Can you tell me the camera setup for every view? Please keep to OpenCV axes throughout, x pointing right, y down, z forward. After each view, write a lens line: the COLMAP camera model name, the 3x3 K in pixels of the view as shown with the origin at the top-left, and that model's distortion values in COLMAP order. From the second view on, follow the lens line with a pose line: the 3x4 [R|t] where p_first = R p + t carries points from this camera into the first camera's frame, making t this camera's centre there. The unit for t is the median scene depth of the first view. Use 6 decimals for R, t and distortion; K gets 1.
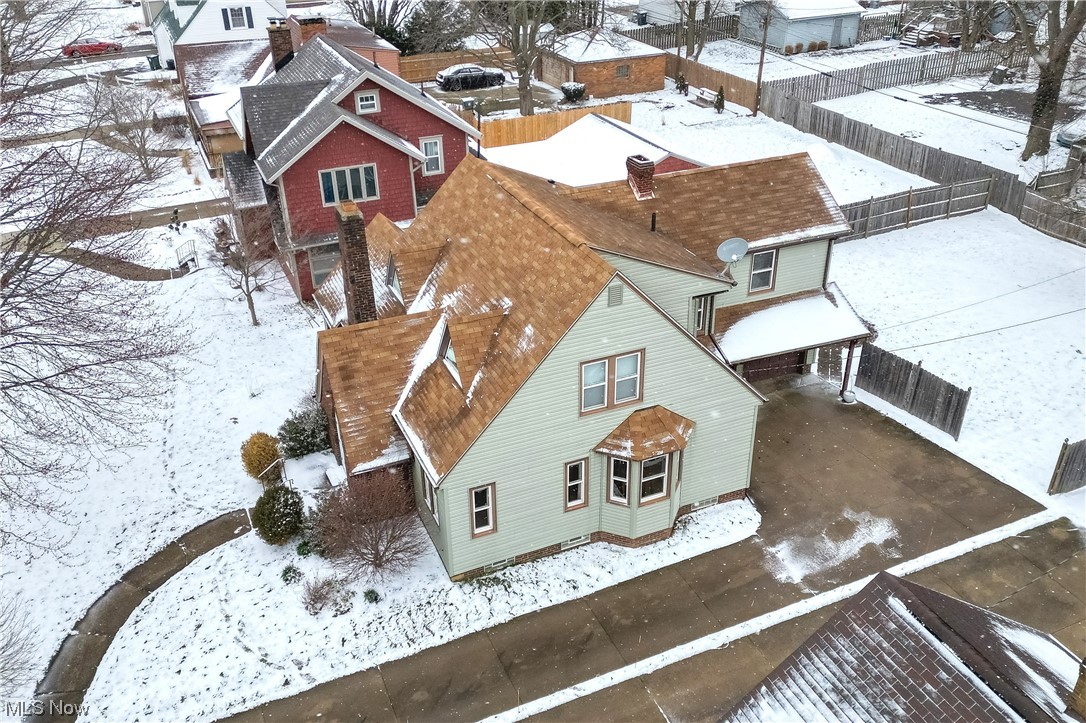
lens RADIAL K [[962.8, 0, 597.3], [0, 962.8, 361.7], [0, 0, 1]] dist [0.044776, -0.000915]
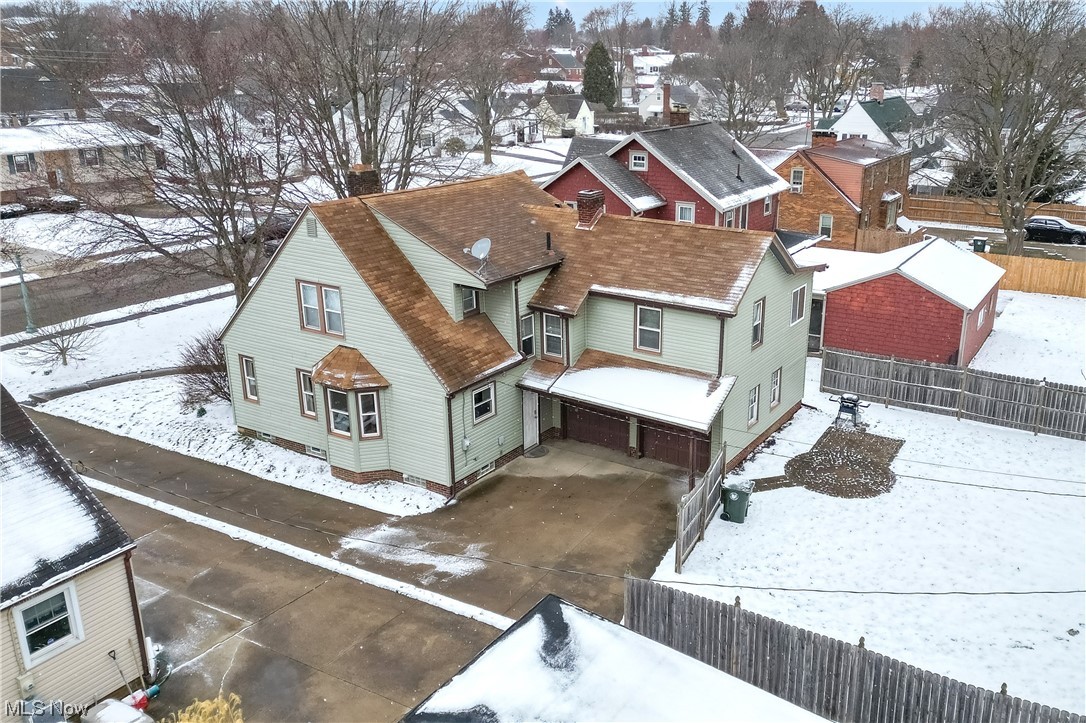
lens RADIAL K [[962.8, 0, 597.3], [0, 962.8, 361.7], [0, 0, 1]] dist [0.044776, -0.000915]
pose [[0.576149, 0.275165, -0.769634, 1.048913], [-0.413416, 0.910402, 0.016010, -0.072003], [0.705081, 0.308955, 0.638285, 0.464553]]
